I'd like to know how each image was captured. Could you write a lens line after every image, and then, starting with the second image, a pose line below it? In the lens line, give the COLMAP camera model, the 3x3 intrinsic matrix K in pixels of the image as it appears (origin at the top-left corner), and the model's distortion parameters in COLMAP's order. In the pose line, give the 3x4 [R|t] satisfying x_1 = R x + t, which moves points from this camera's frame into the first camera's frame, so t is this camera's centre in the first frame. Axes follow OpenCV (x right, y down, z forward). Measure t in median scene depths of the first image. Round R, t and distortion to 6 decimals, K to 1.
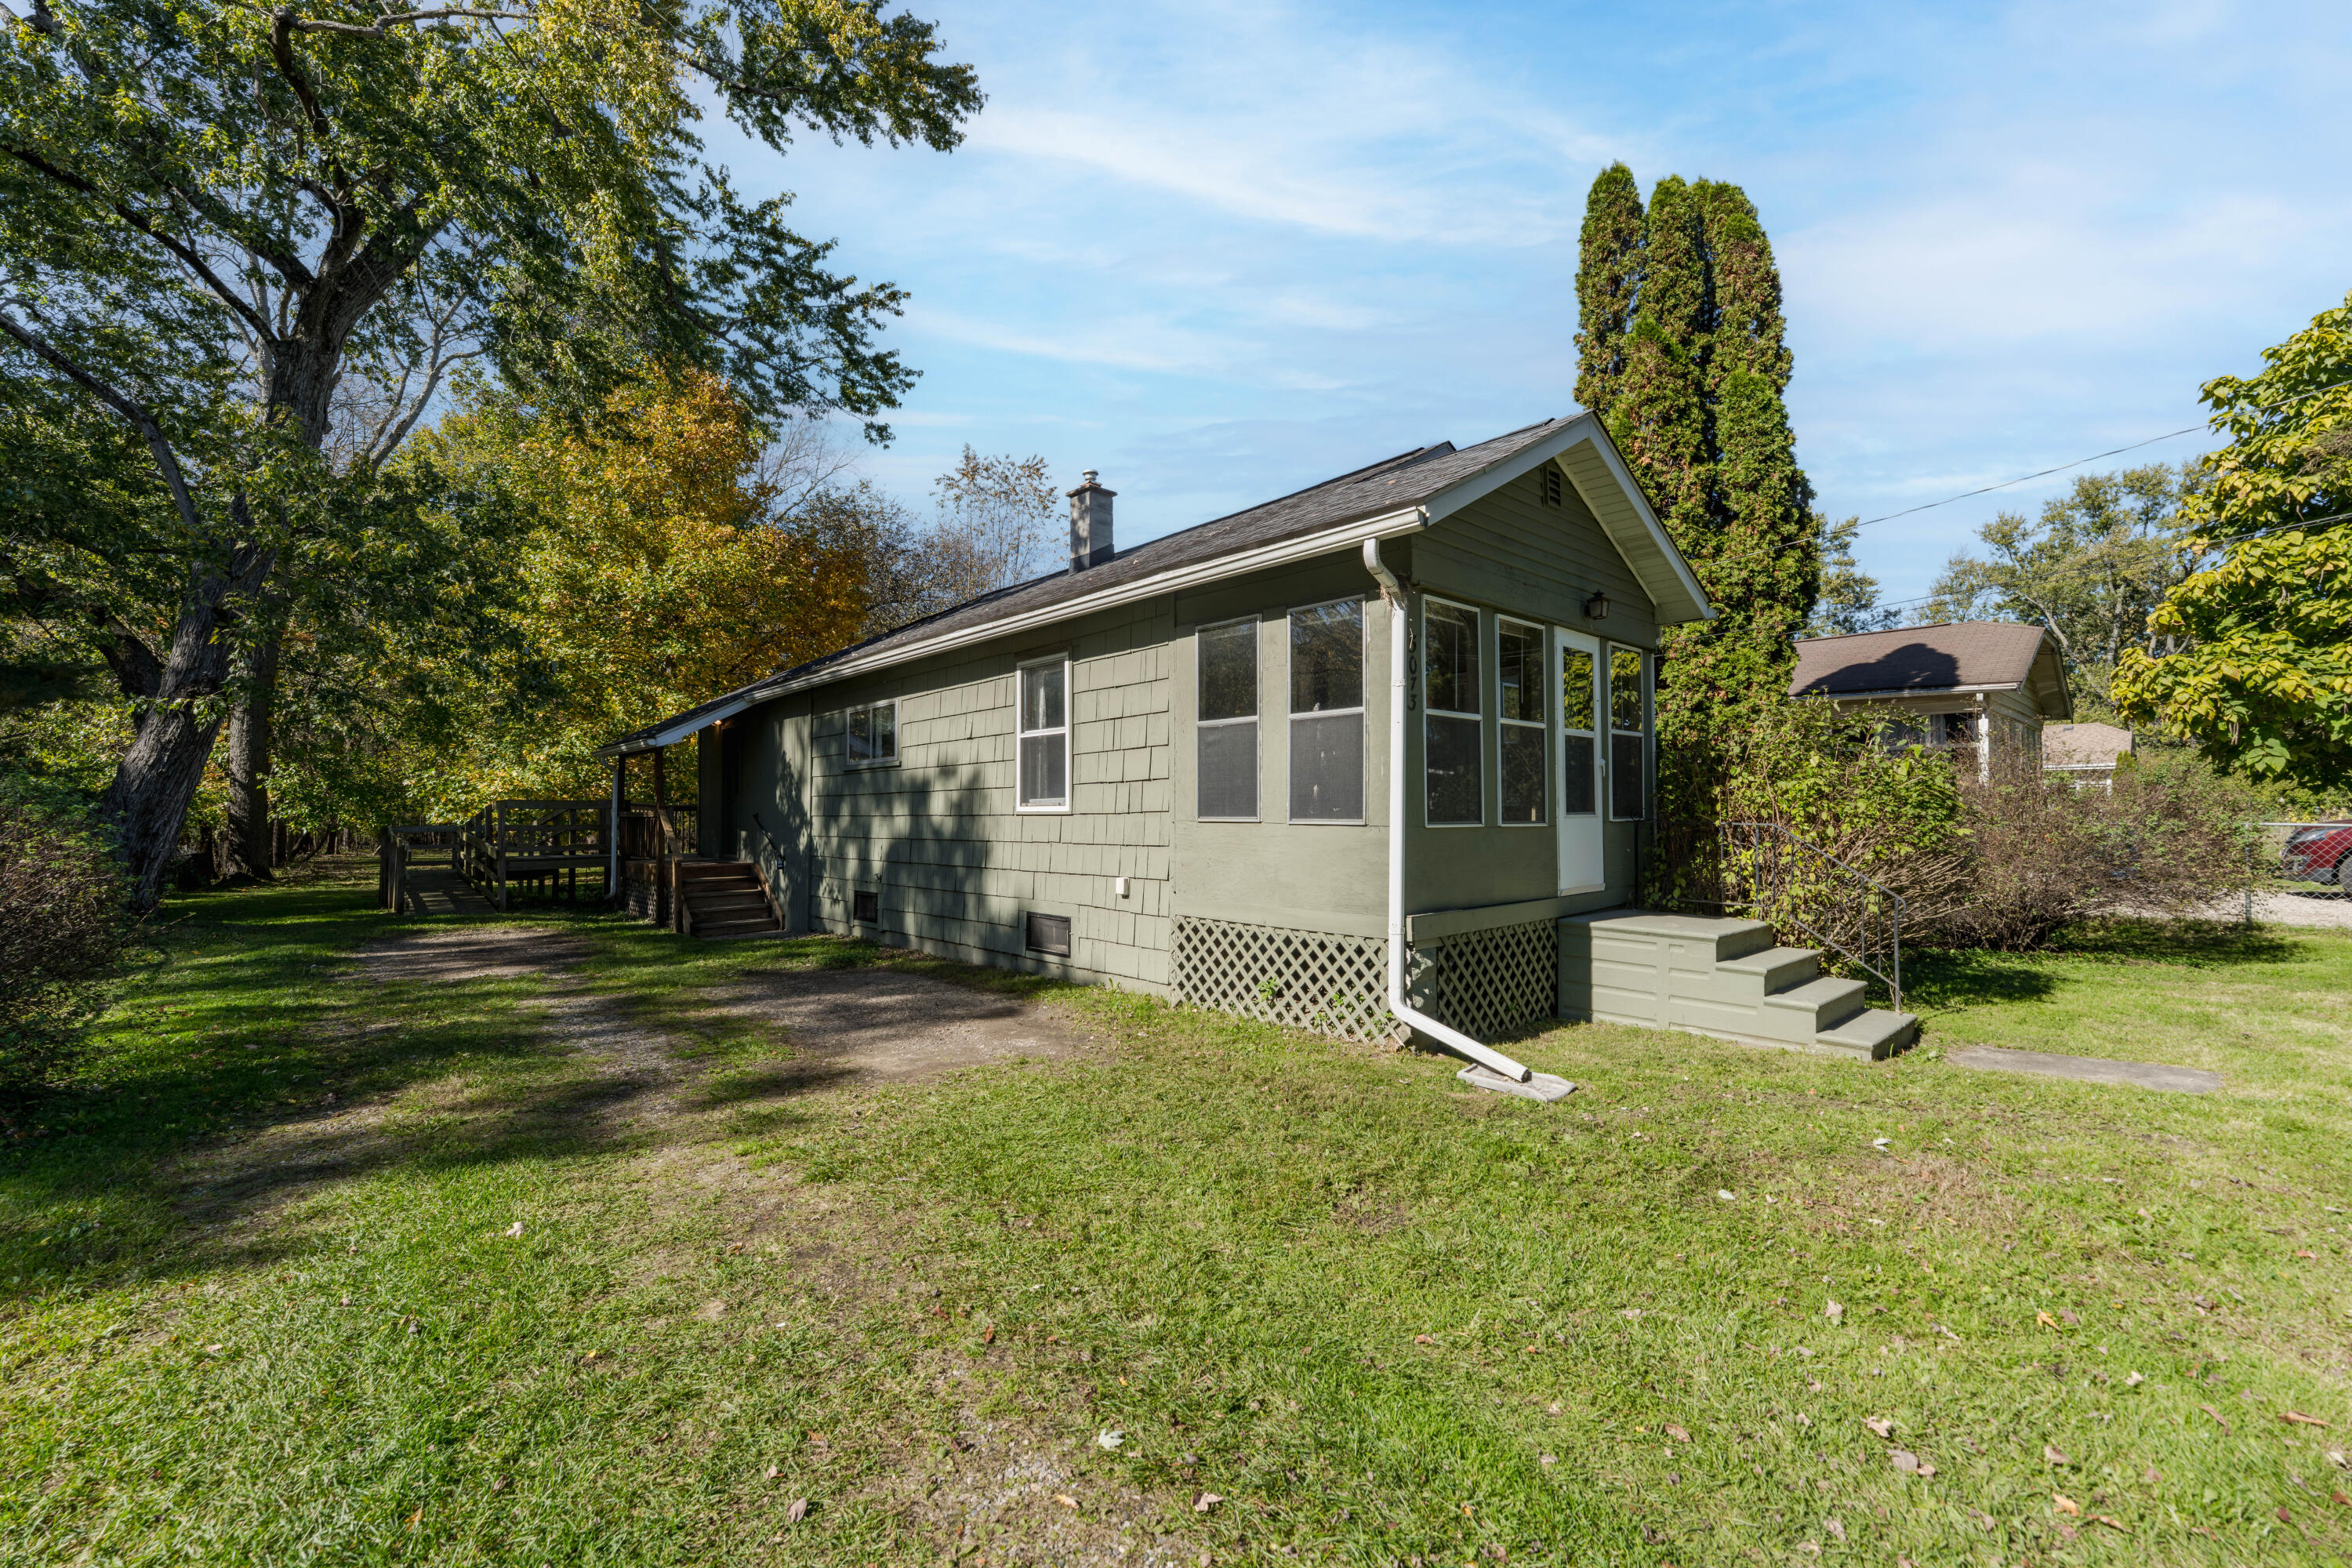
lens RADIAL K [[950.7, 0, 1176.0], [0, 950.7, 784.0], [0, 0, 1]] dist [-0.001886, 0.000147]
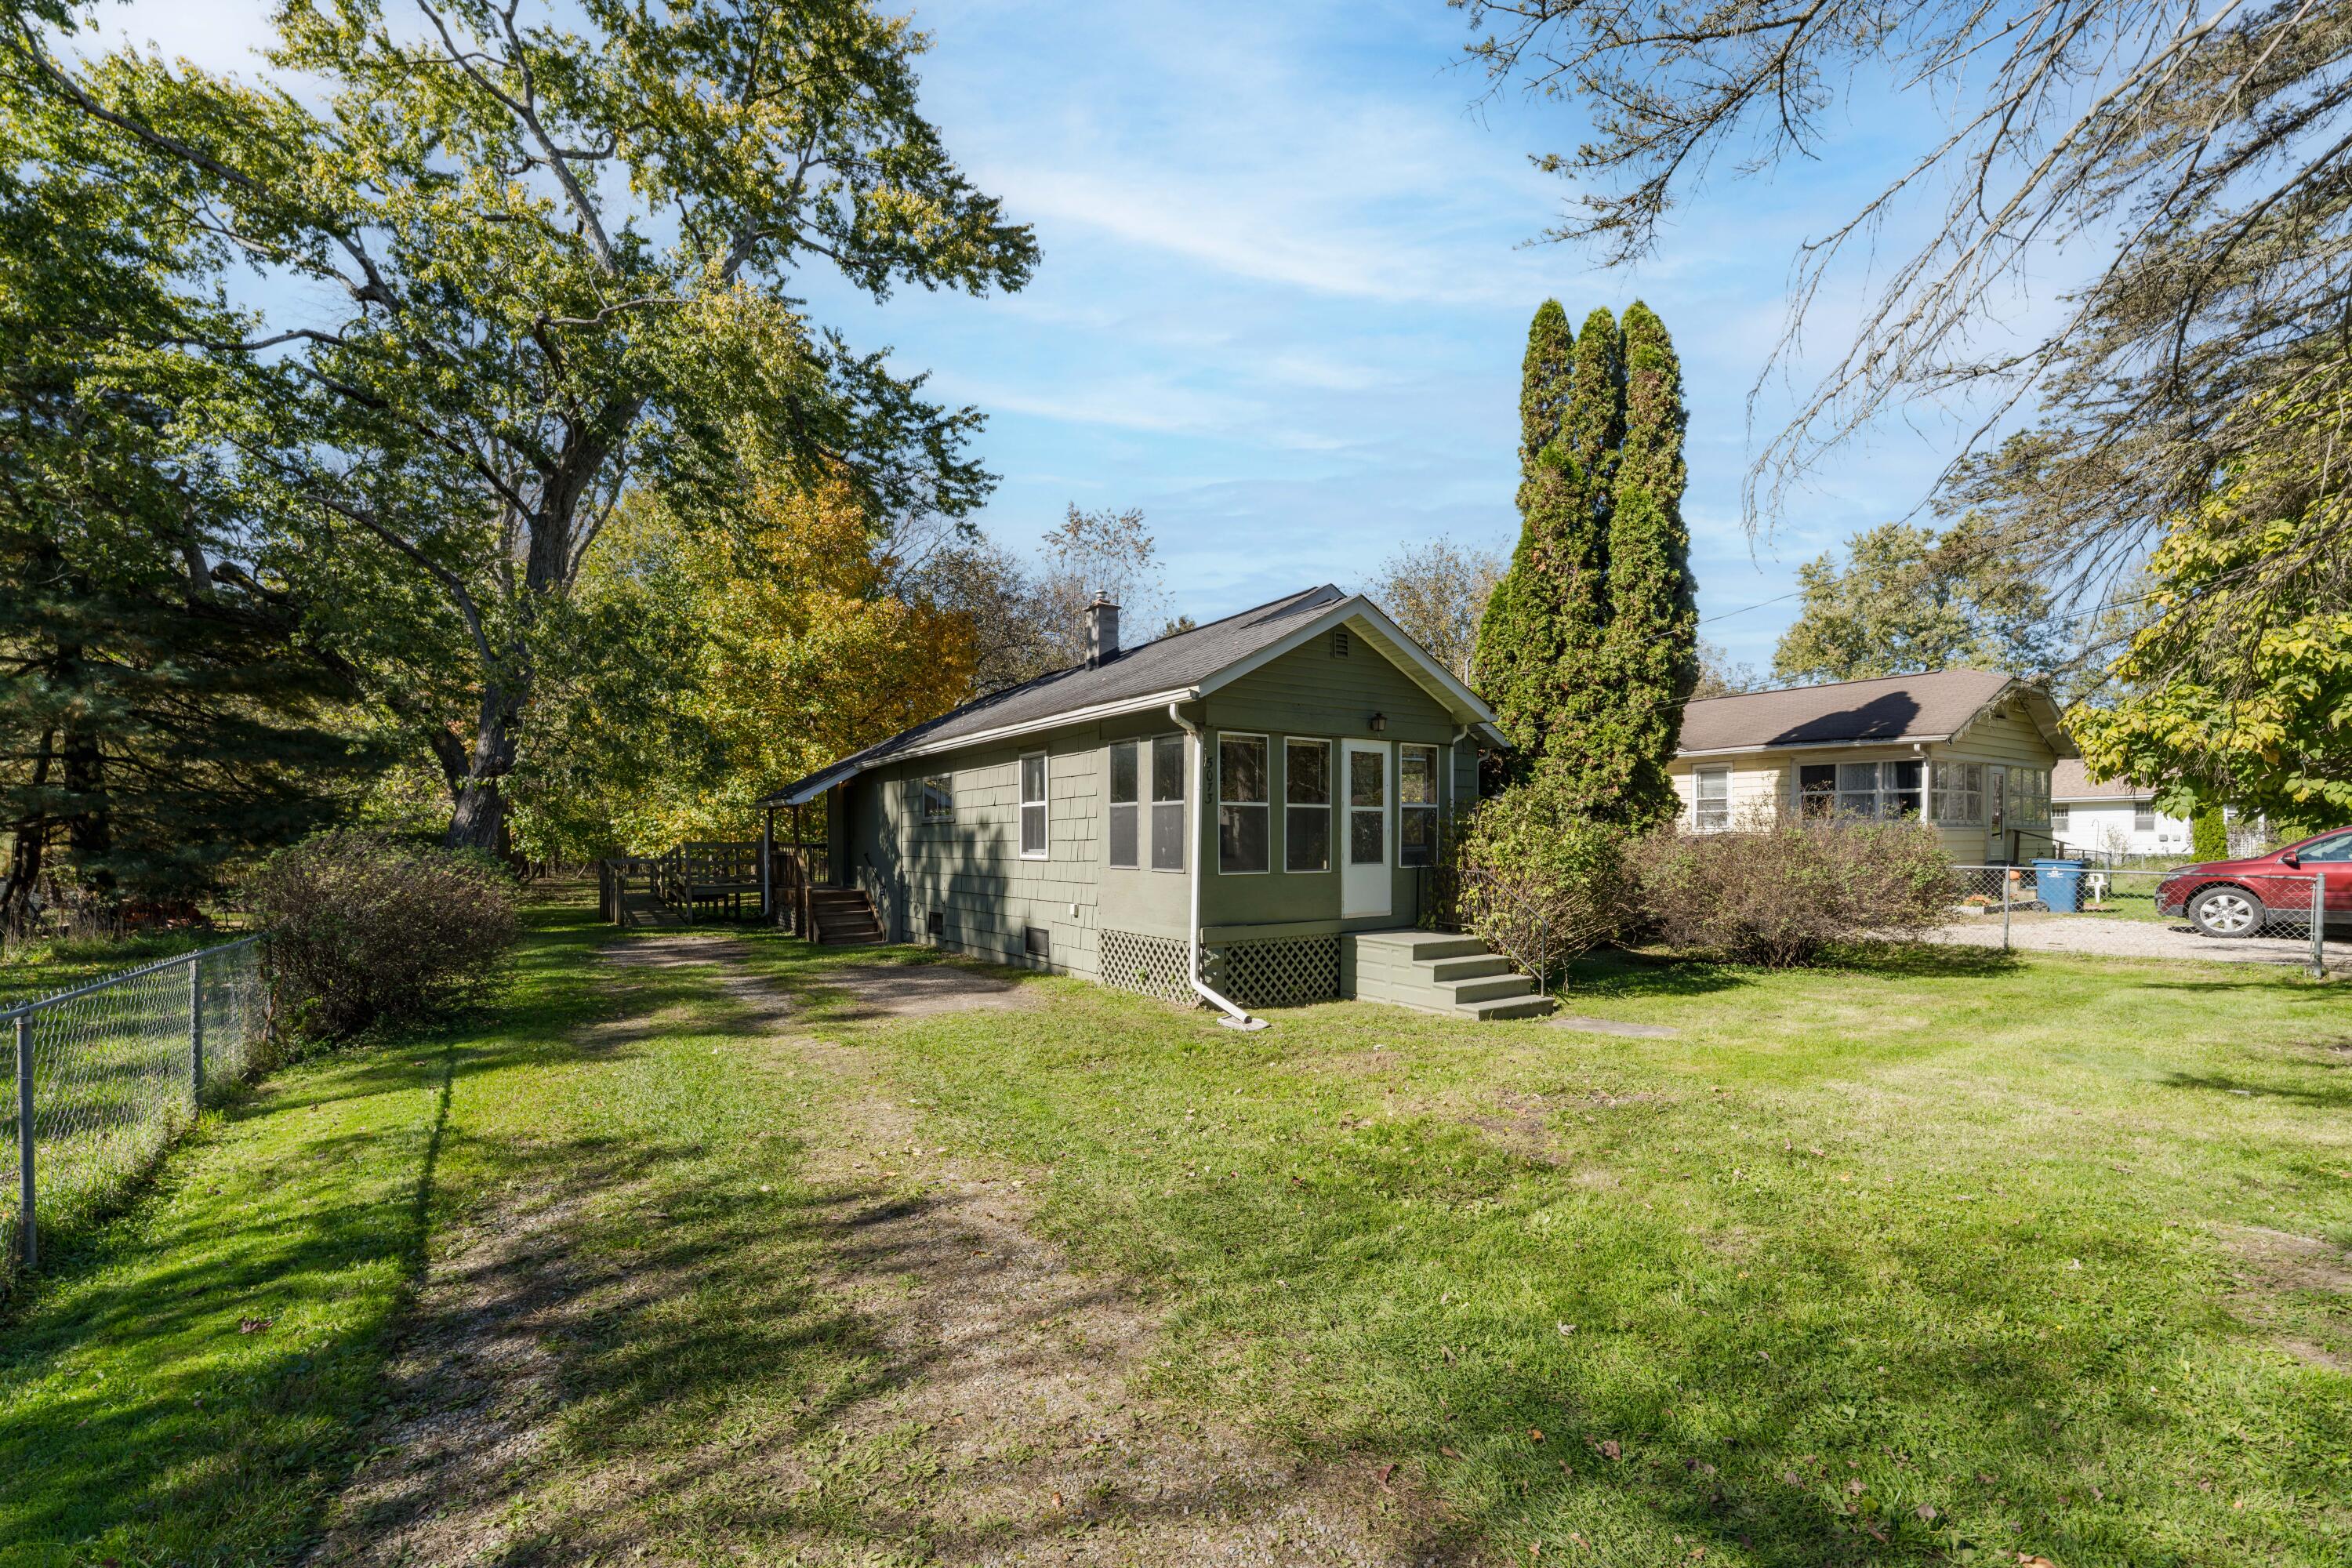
lens RADIAL K [[944.3, 0, 1167.6], [0, 944.3, 850.9], [0, 0, 1]] dist [-0.000455, 0.000023]
pose [[0.990249, 0.001029, -0.139308, 0.171971], [0.004825, 0.999120, 0.041673, -0.027043], [0.139228, -0.041938, 0.989372, -0.264197]]
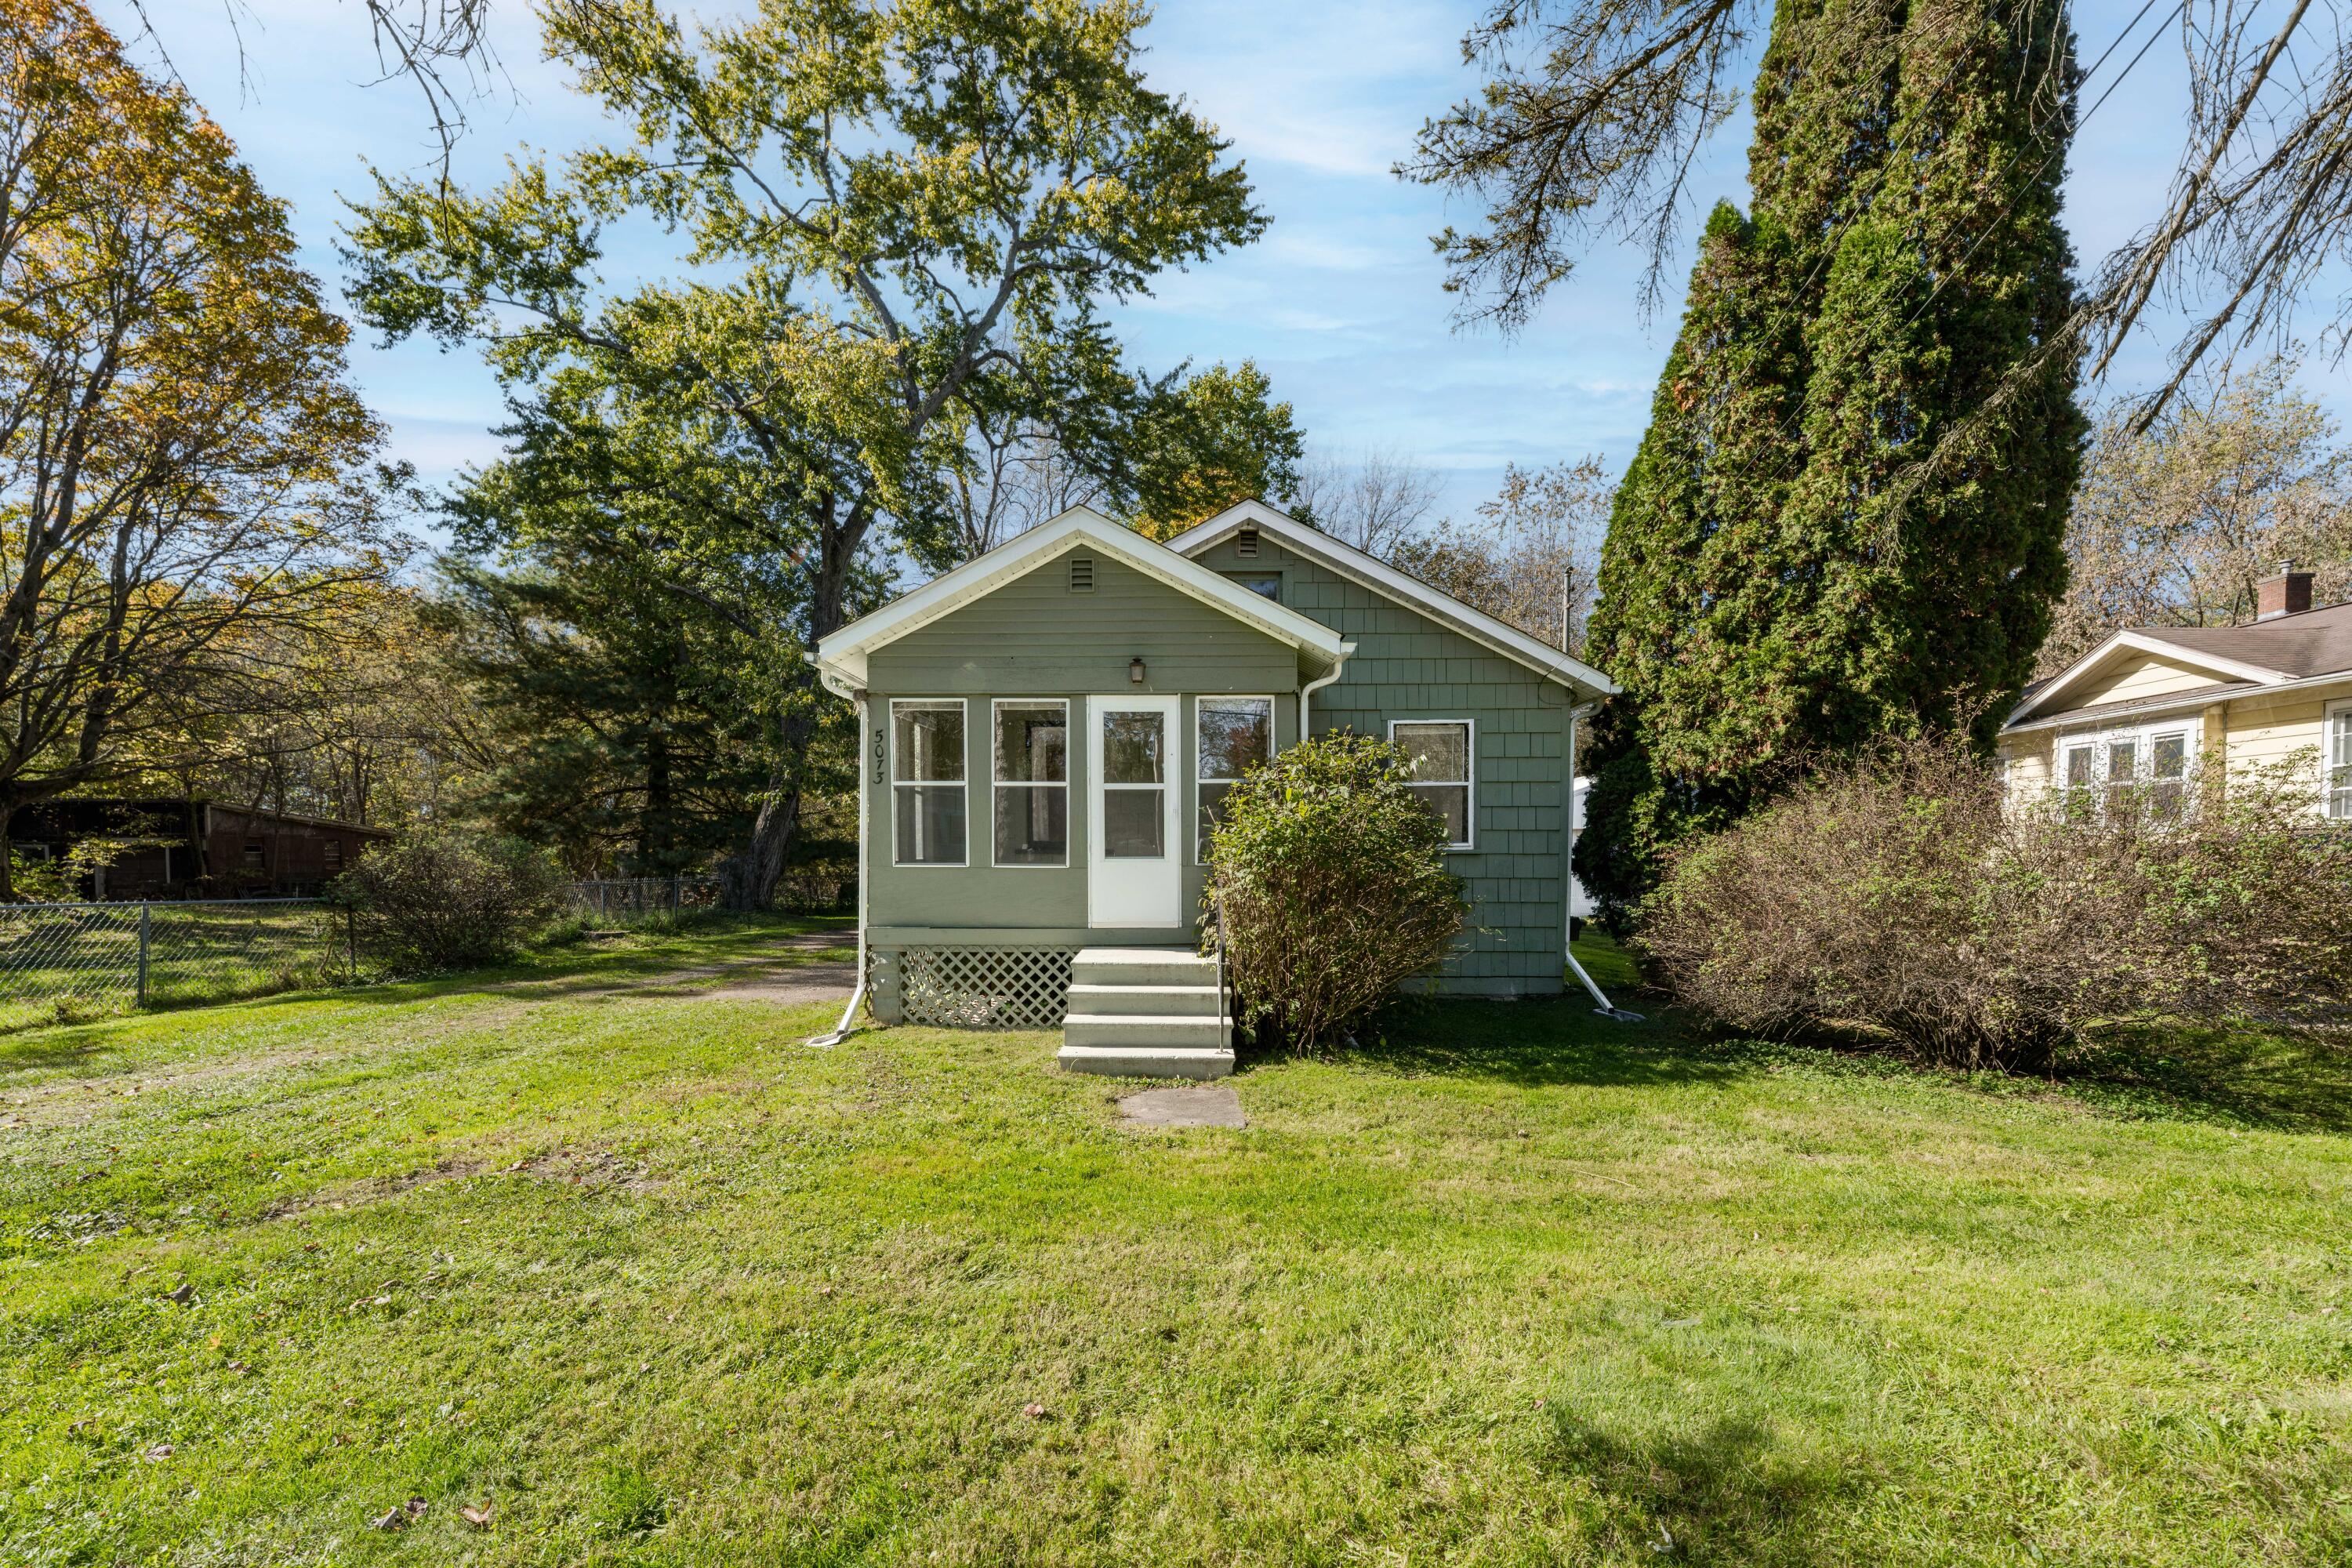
lens RADIAL K [[1004.1, 0, 1161.7], [0, 1004.1, 876.9], [0, 0, 1]] dist [-0.001244, -0.000124]
pose [[0.731434, 0.019204, -0.681641, 0.687522], [0.015690, 0.998865, 0.044978, 0.000485], [0.681731, -0.043593, 0.730303, 0.086734]]
